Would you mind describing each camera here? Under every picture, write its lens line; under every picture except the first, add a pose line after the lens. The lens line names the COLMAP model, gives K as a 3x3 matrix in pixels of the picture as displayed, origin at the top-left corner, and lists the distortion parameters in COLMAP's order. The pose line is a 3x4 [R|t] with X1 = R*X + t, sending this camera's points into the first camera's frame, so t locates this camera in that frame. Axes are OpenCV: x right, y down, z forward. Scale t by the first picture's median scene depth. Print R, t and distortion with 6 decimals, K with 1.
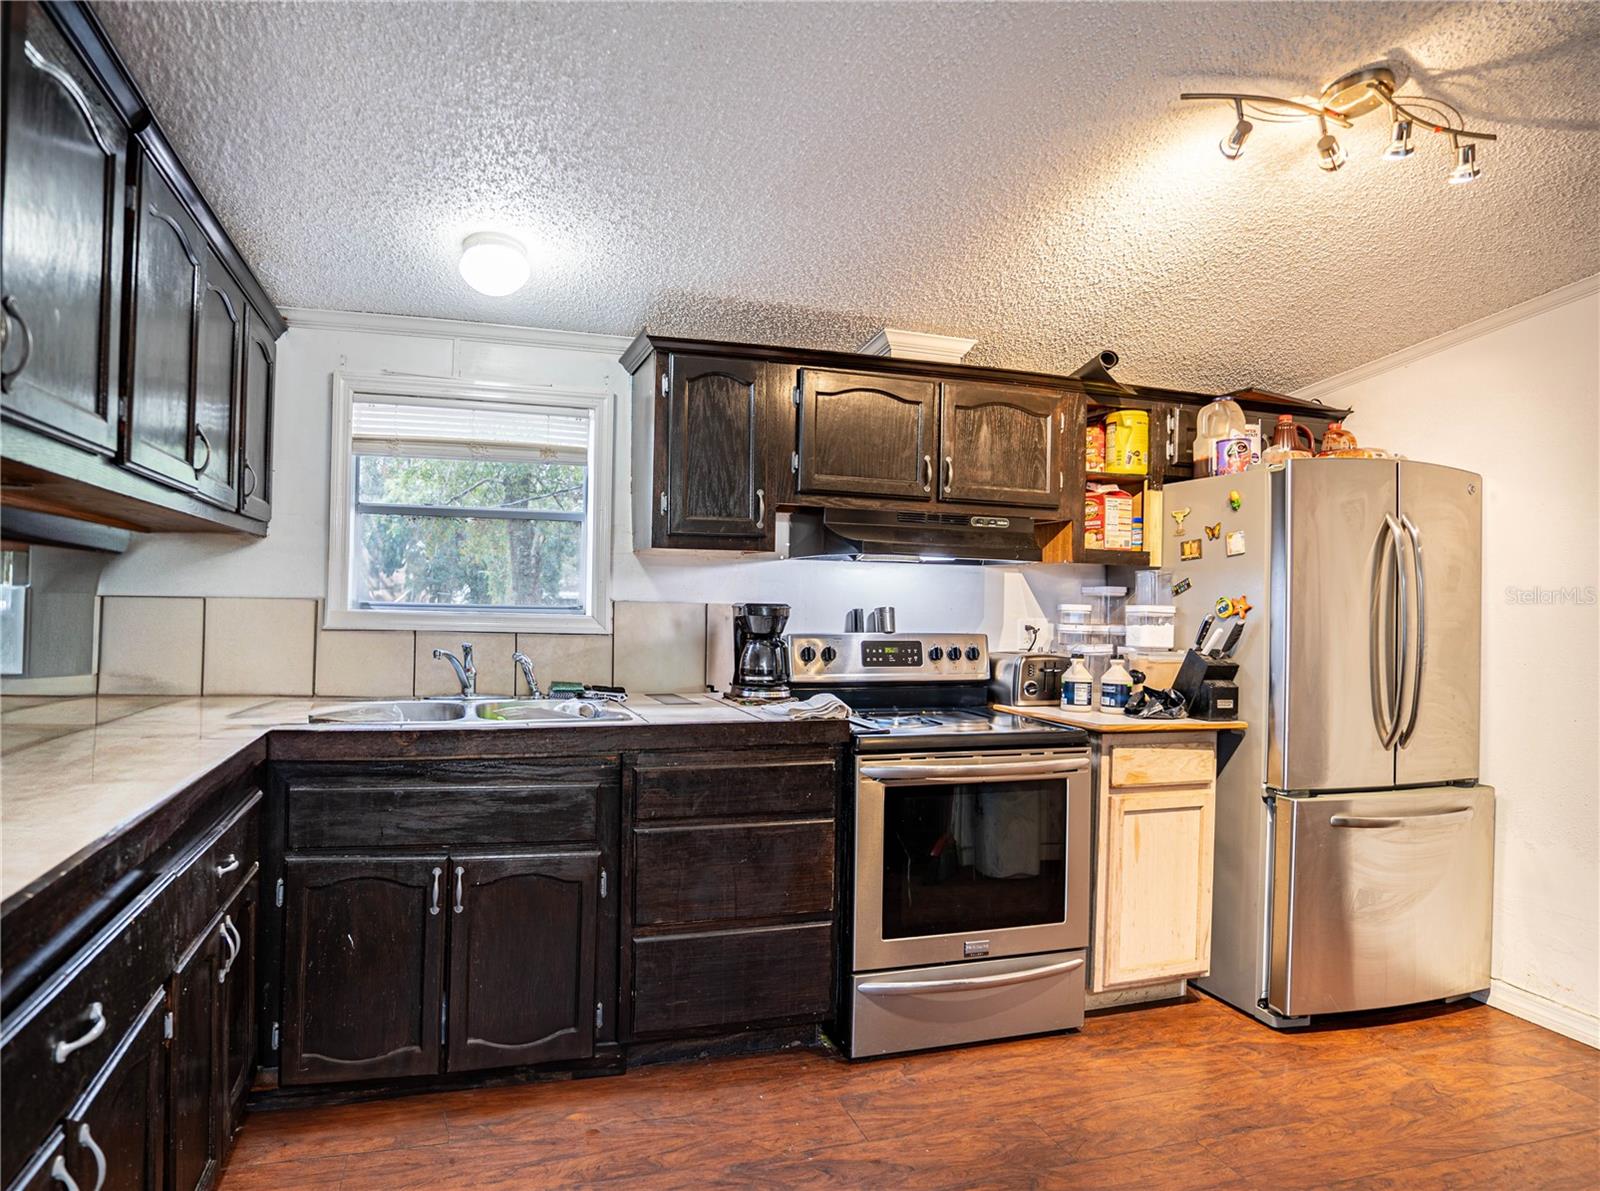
lens RADIAL K [[882.0, 0, 695.7], [0, 882.0, 596.1], [0, 0, 1]] dist [-0.093716, 0.055093]
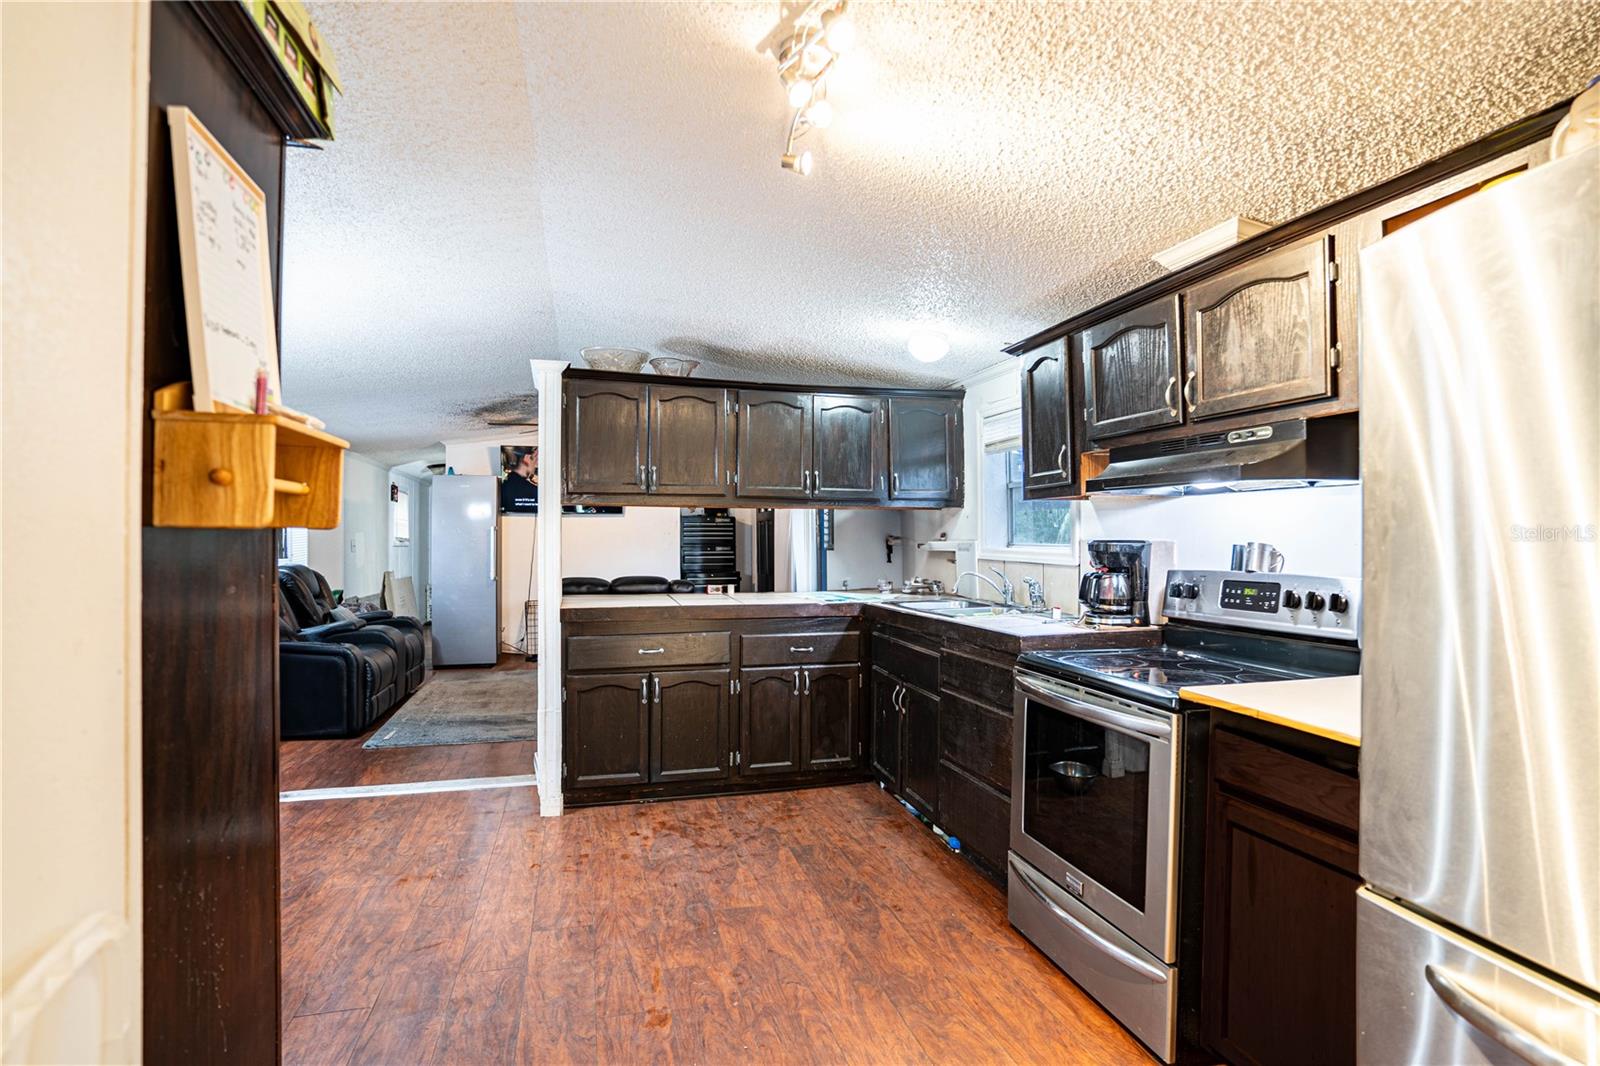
lens RADIAL K [[788.6, 0, 800.0], [0, 788.6, 533.0], [0, 0, 1]] dist [-0.081739, 0.039200]
pose [[0.014095, -0.026265, -0.999556, 1.215083], [0.005864, 0.999640, -0.026184, 0.025620], [0.999883, -0.005493, 0.014244, 0.674370]]
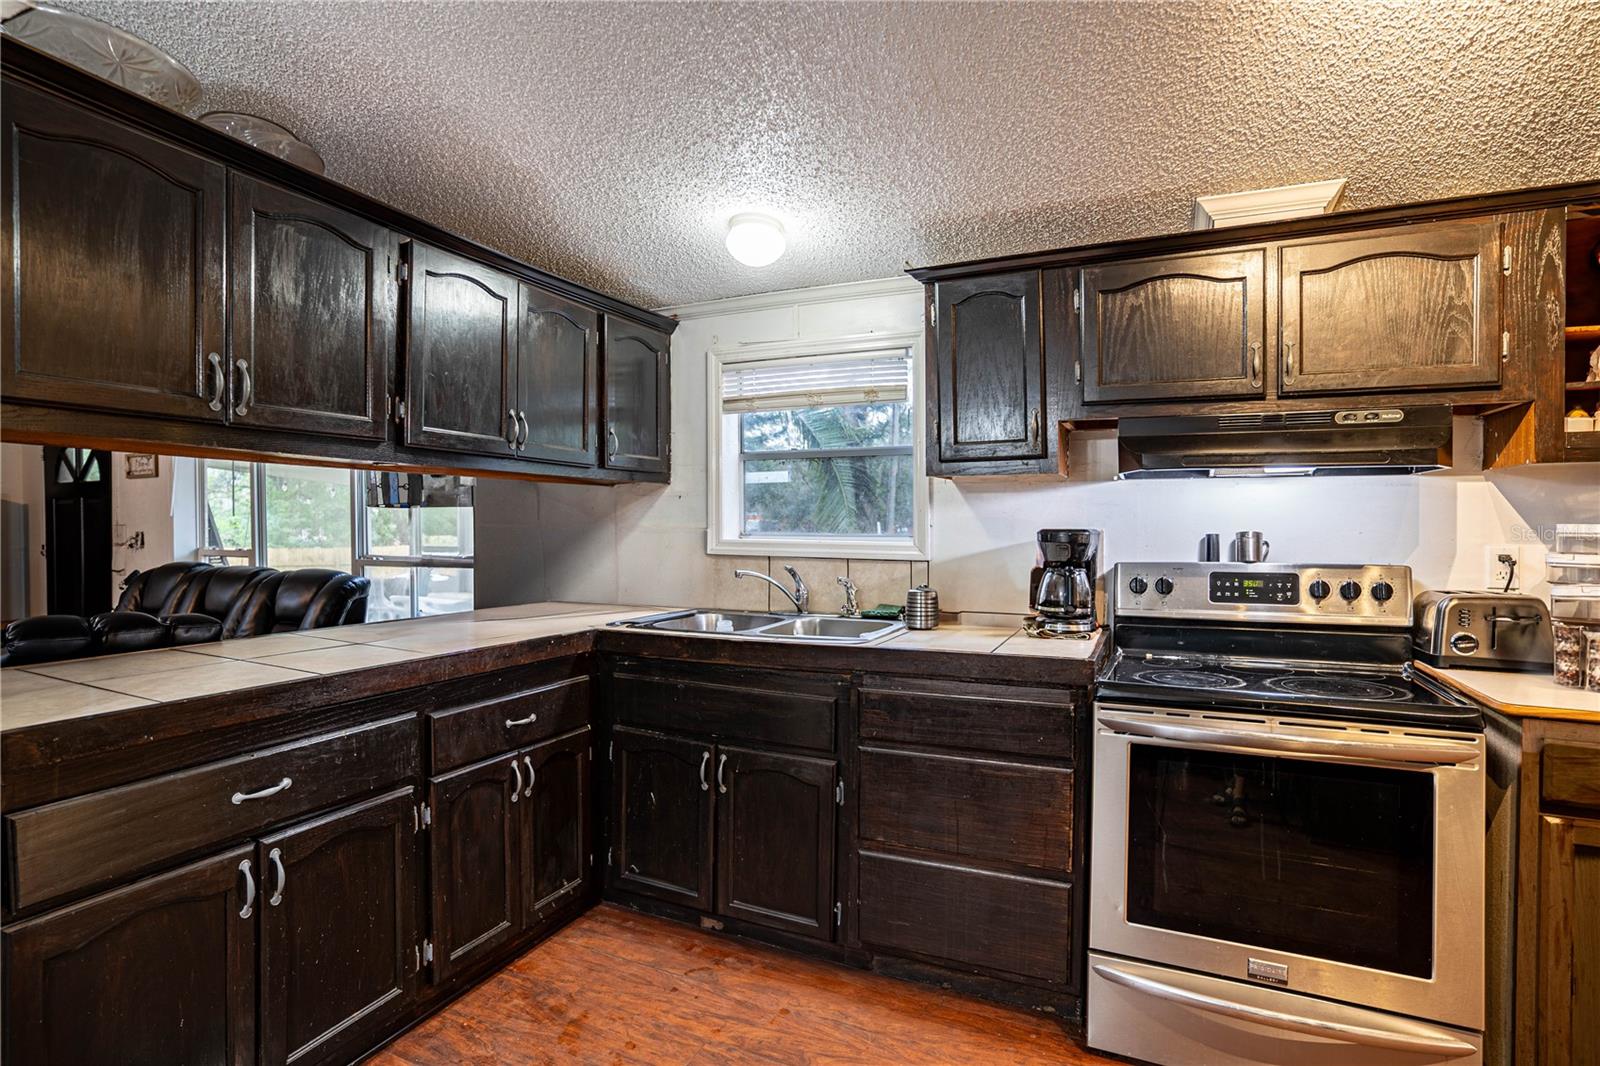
lens RADIAL K [[788.6, 0, 800.0], [0, 788.6, 533.0], [0, 0, 1]] dist [-0.081739, 0.039200]
pose [[0.772573, -0.011911, -0.634814, 0.439054], [0.016869, 0.999856, 0.001770, 0.007096], [0.634702, -0.012076, 0.772663, 0.213037]]
